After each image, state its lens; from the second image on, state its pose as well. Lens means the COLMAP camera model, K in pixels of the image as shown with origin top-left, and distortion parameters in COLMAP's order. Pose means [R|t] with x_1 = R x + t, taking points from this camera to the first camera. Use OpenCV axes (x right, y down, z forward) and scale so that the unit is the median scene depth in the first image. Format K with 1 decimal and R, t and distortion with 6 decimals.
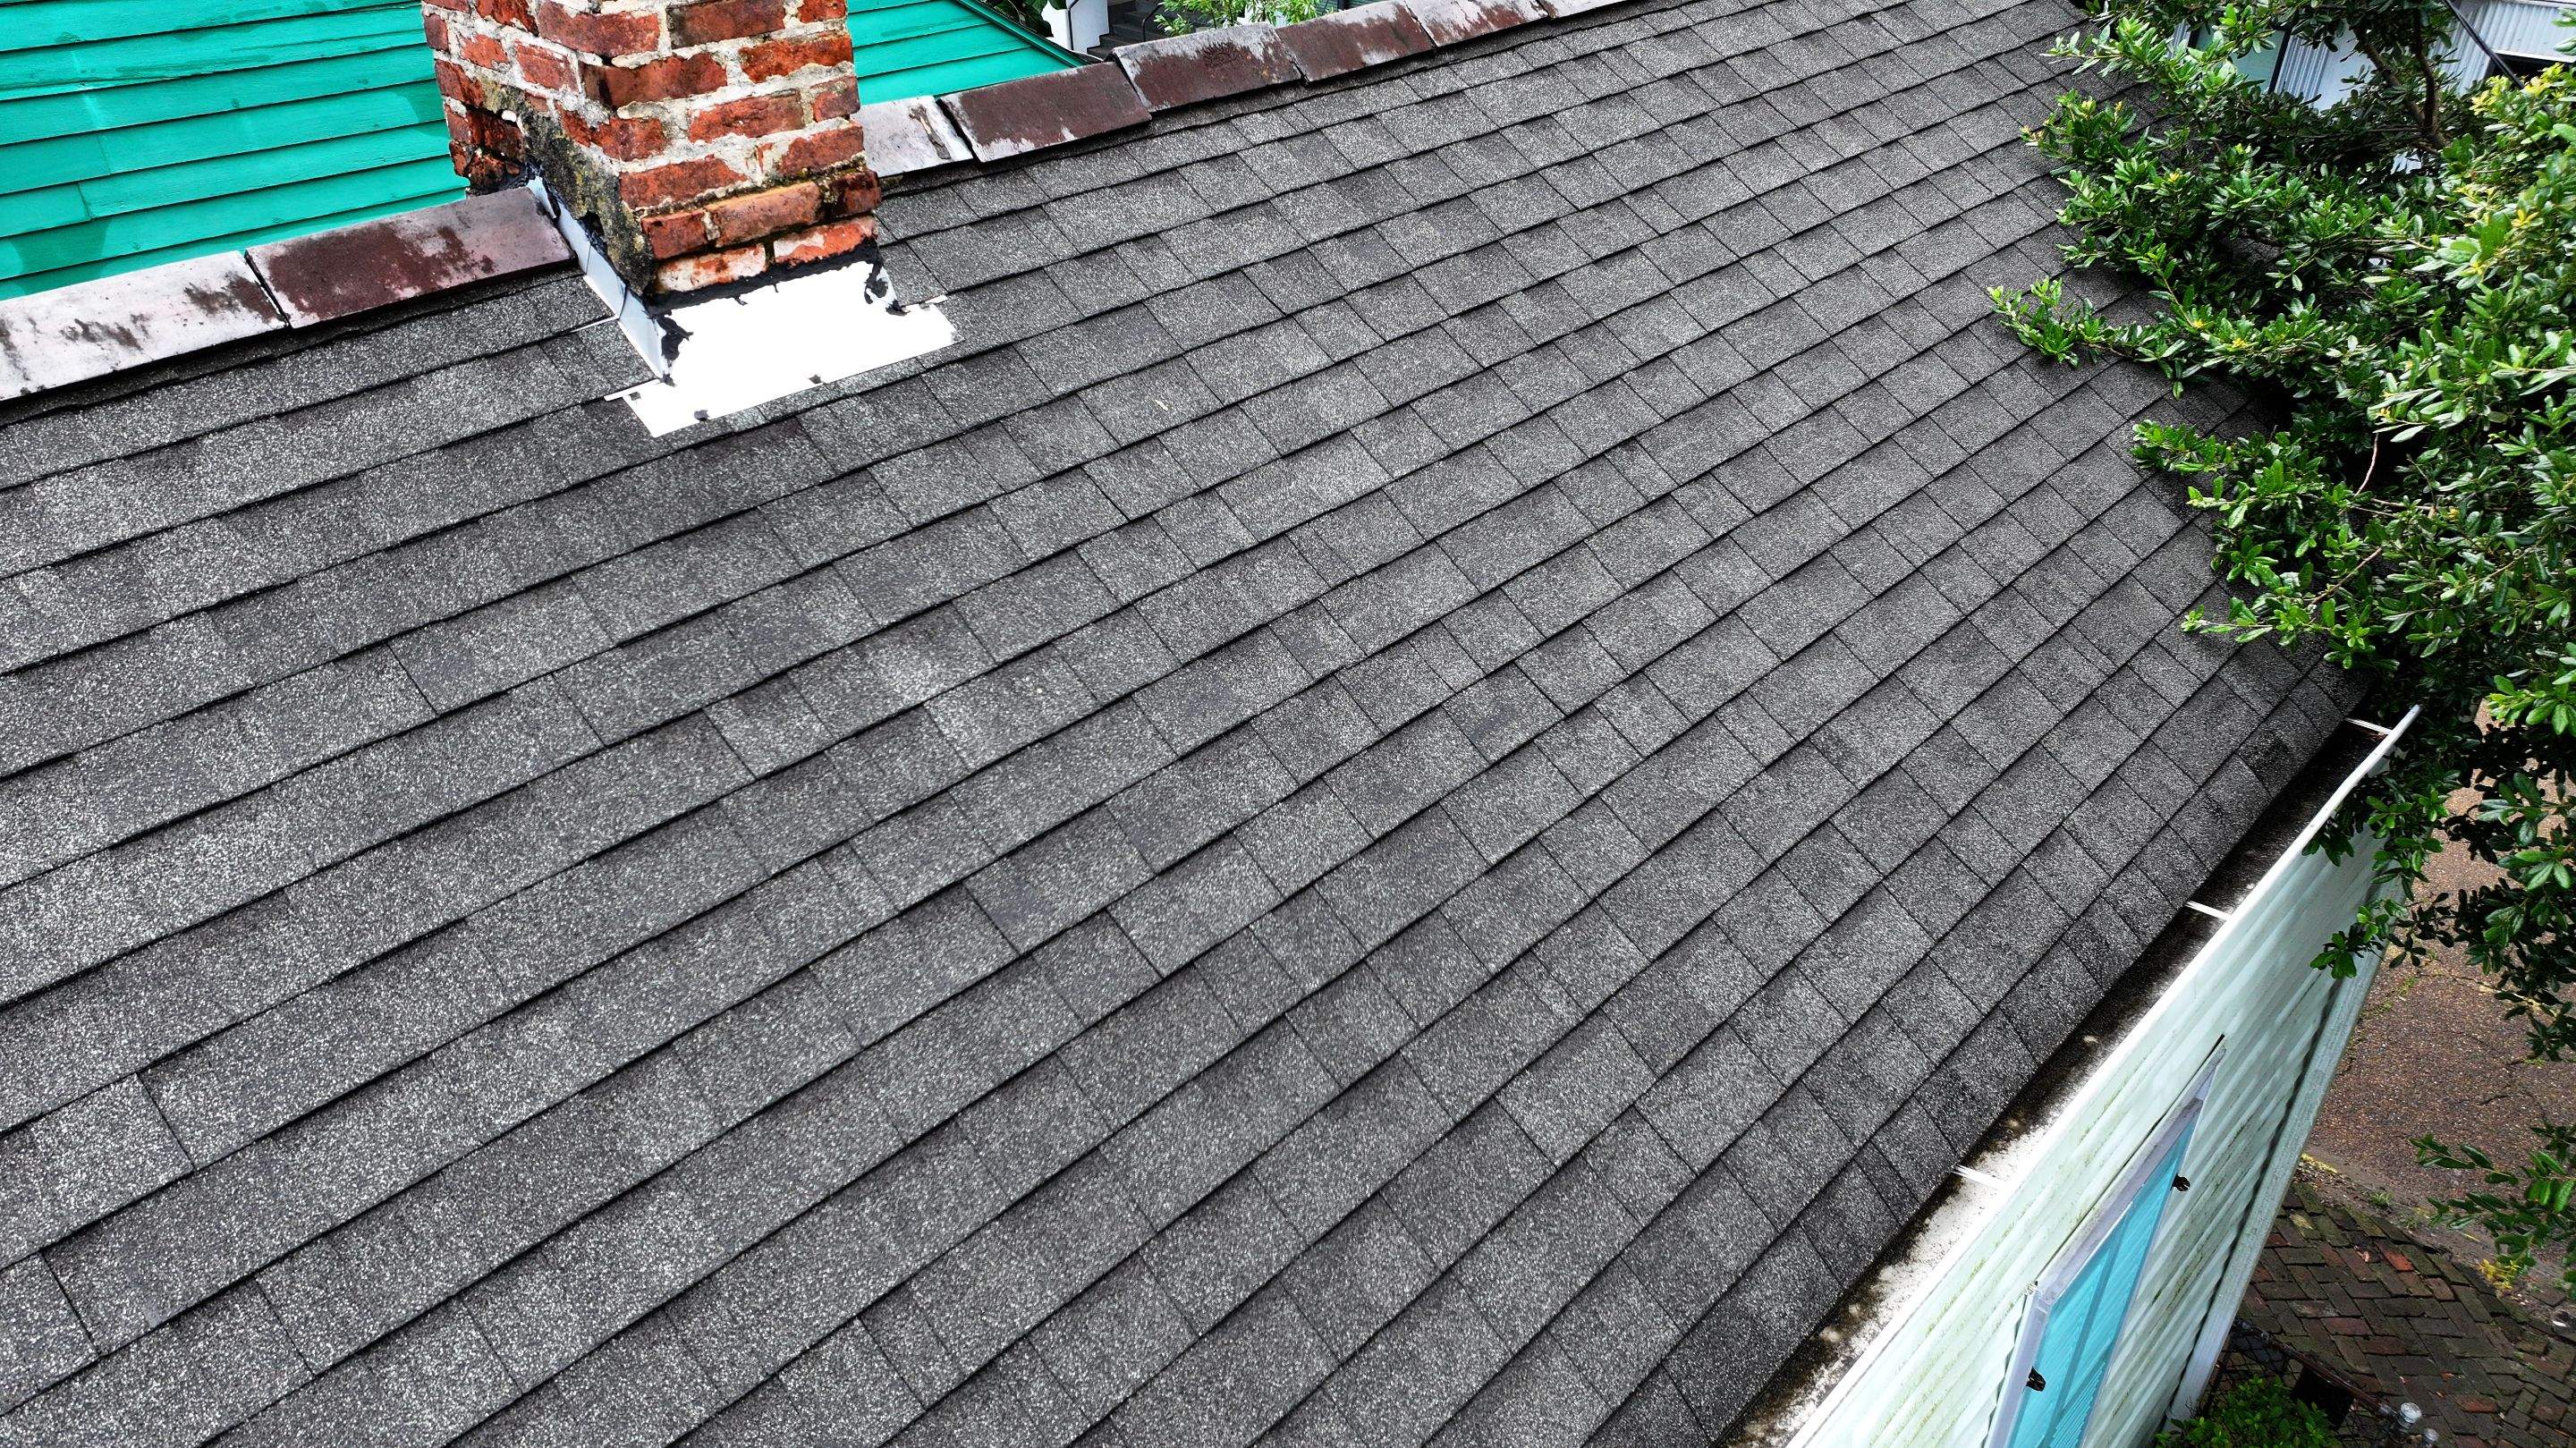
lens RADIAL K [[1810.4, 0, 1295.6], [0, 1810.4, 713.6], [0, 0, 1]] dist [0.001660, 0.010643]
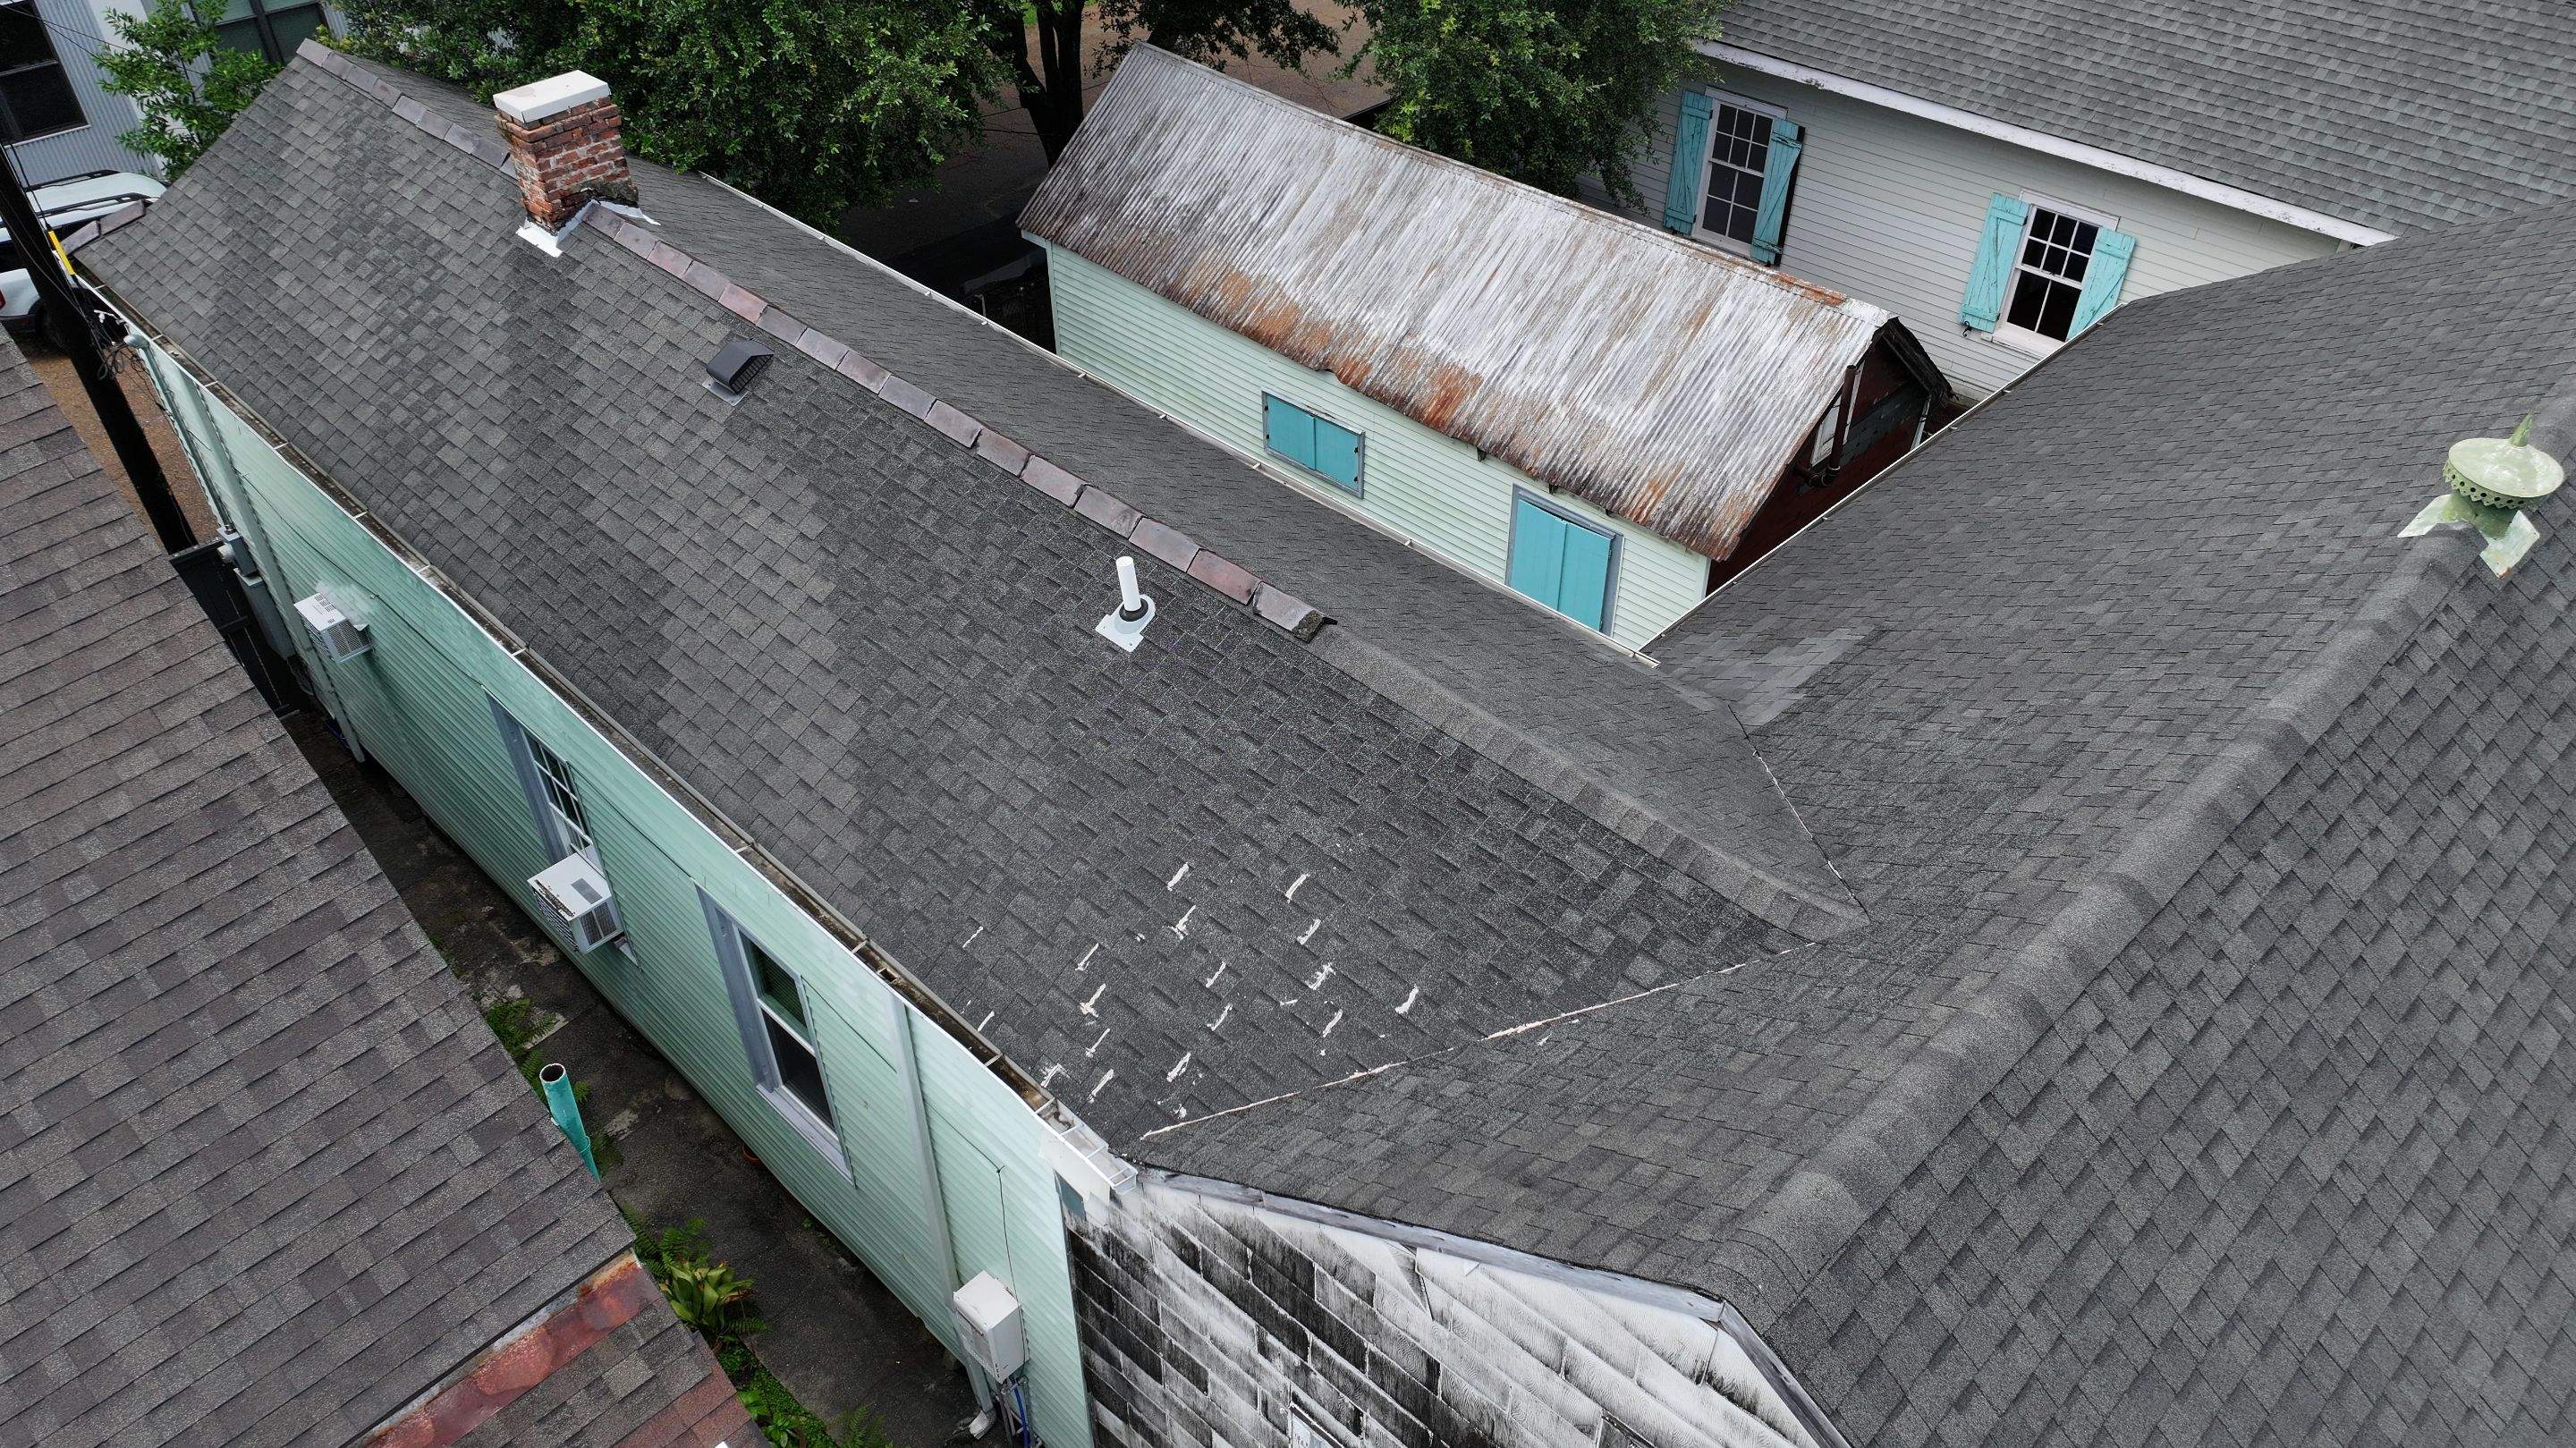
lens RADIAL K [[1810.4, 0, 1296.2], [0, 1810.4, 714.8], [0, 0, 1]] dist [0.001660, 0.010643]
pose [[0.011023, -0.631792, 0.775060, -4.299308], [0.536291, 0.657935, 0.528690, -0.826368], [-0.843961, 0.409830, 0.346077, -1.355590]]
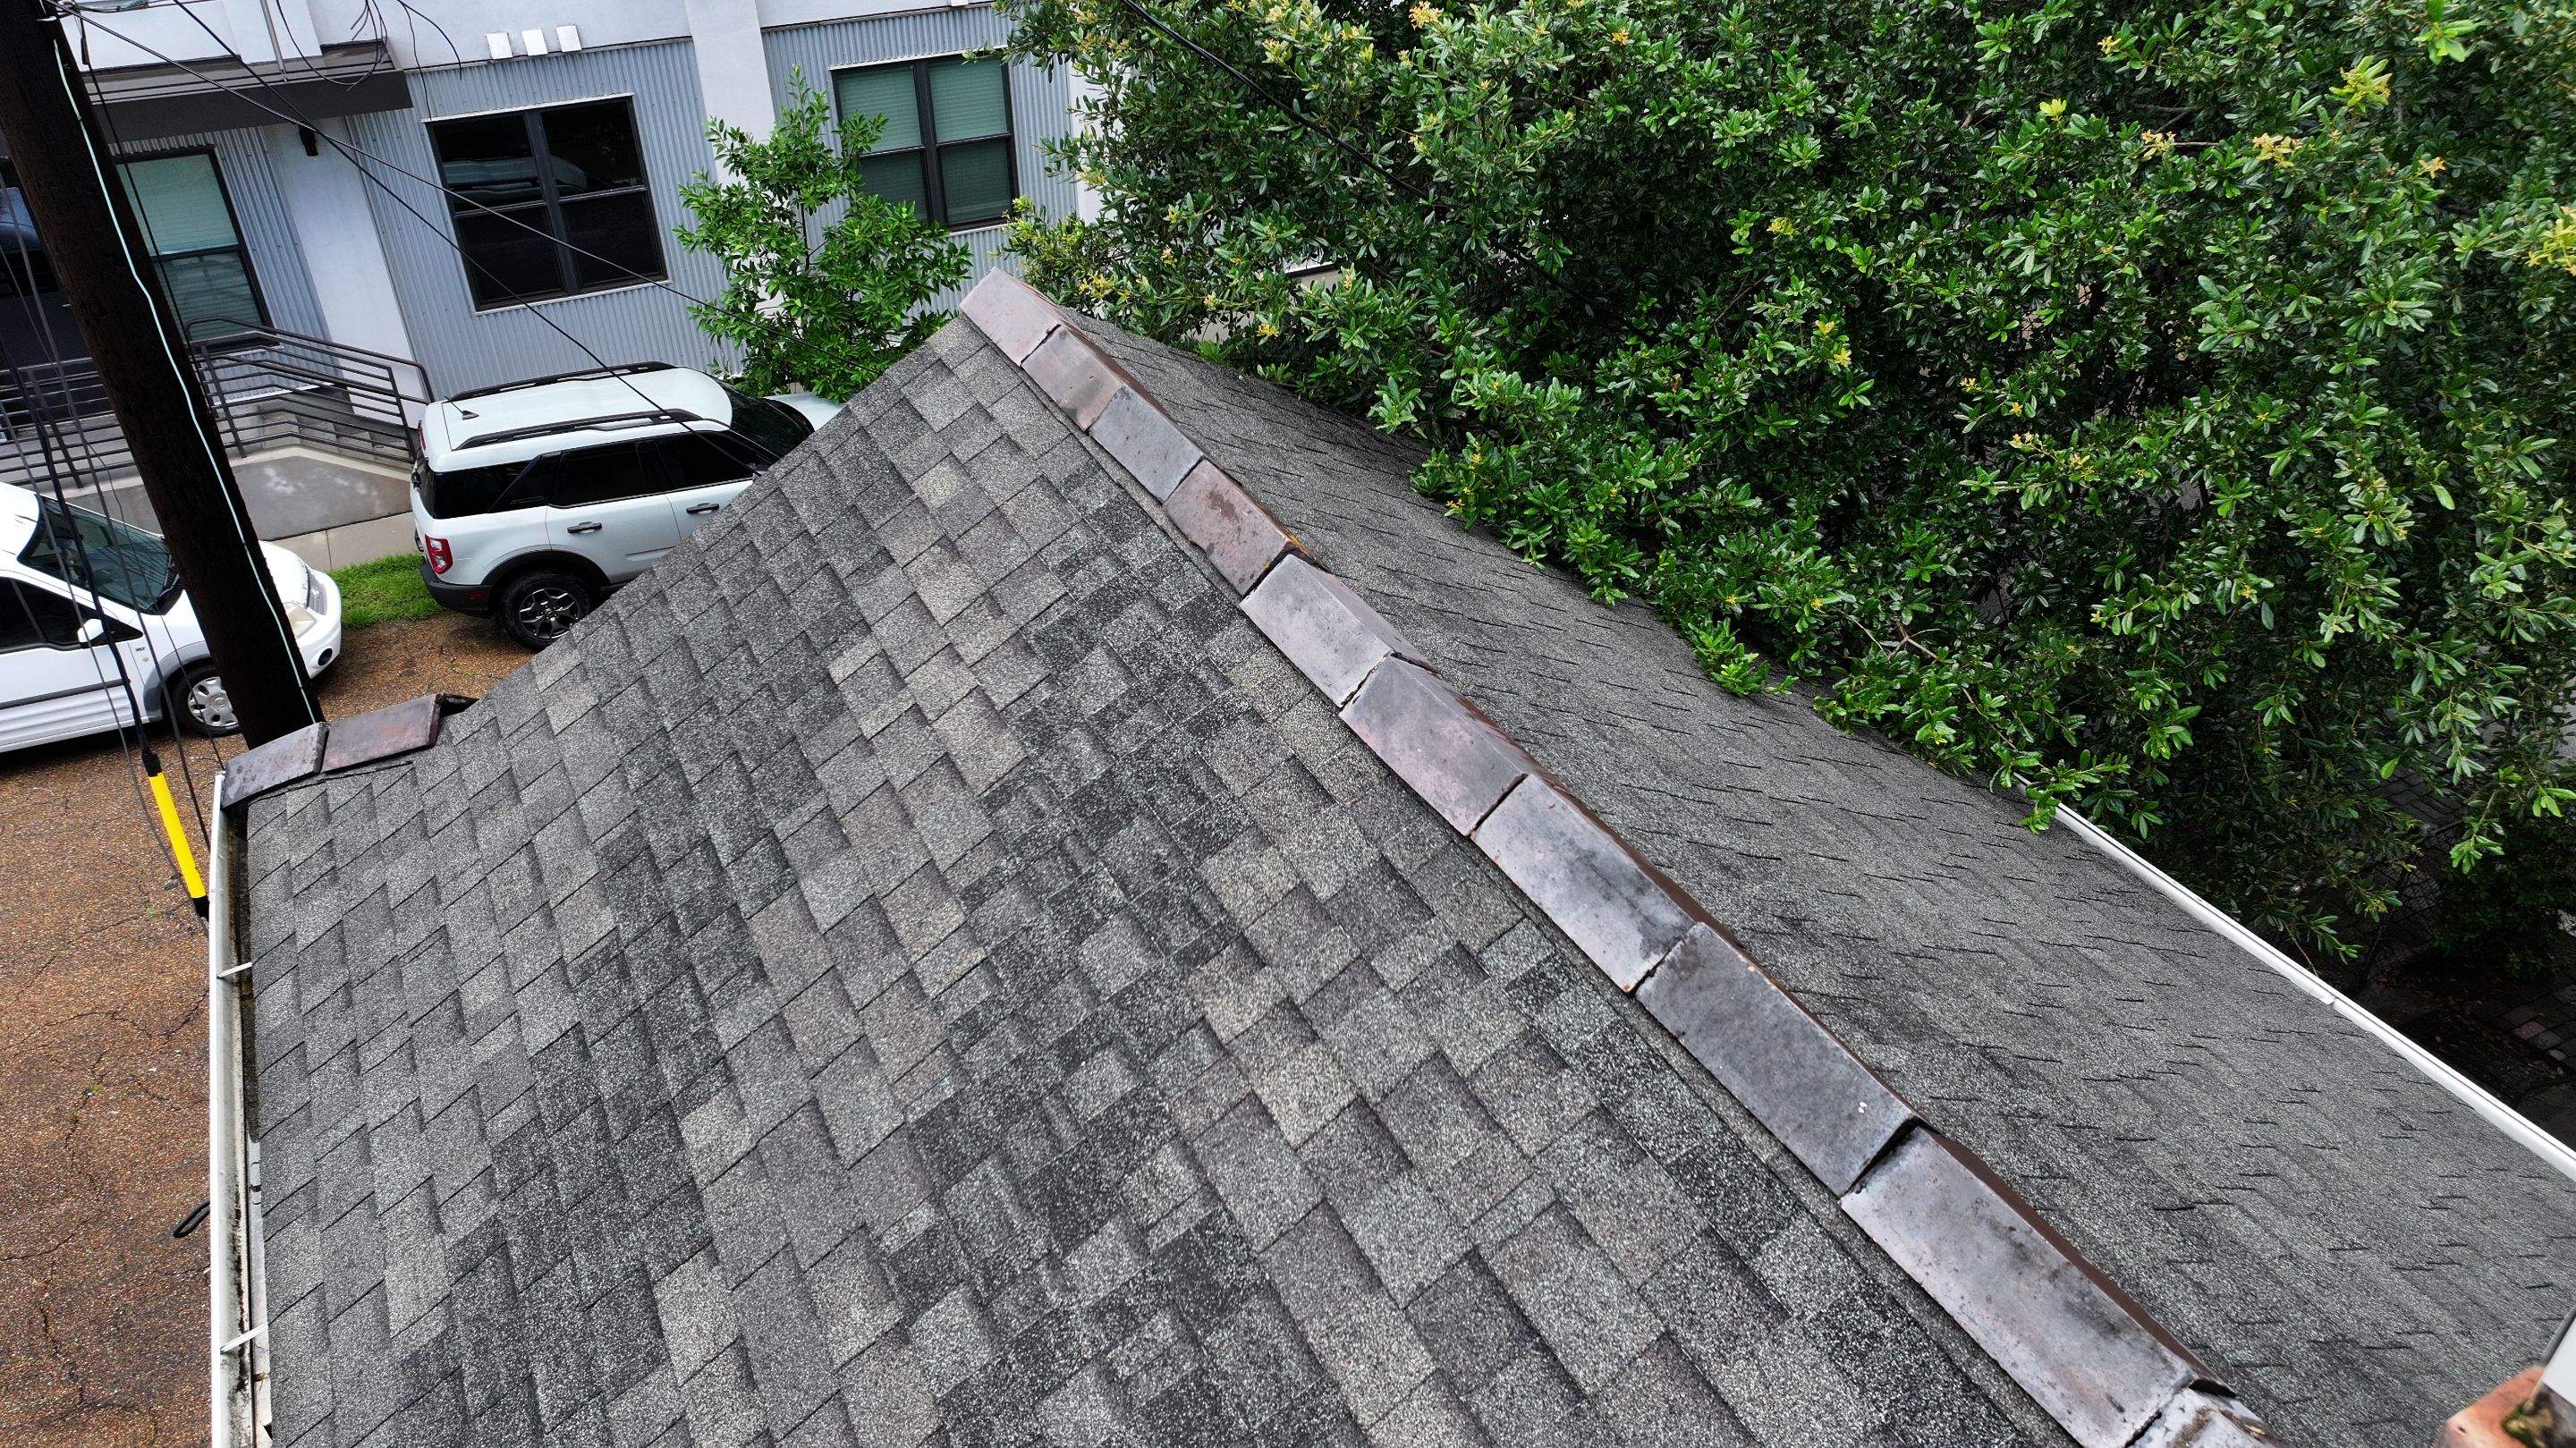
lens RADIAL K [[1810.4, 0, 1296.6], [0, 1810.4, 710.6], [0, 0, 1]] dist [0.001660, 0.010643]
pose [[0.326445, -0.527884, 0.784074, -0.709440], [0.507141, 0.797830, 0.326000, -0.944417], [-0.797648, 0.291215, 0.528159, 0.931793]]
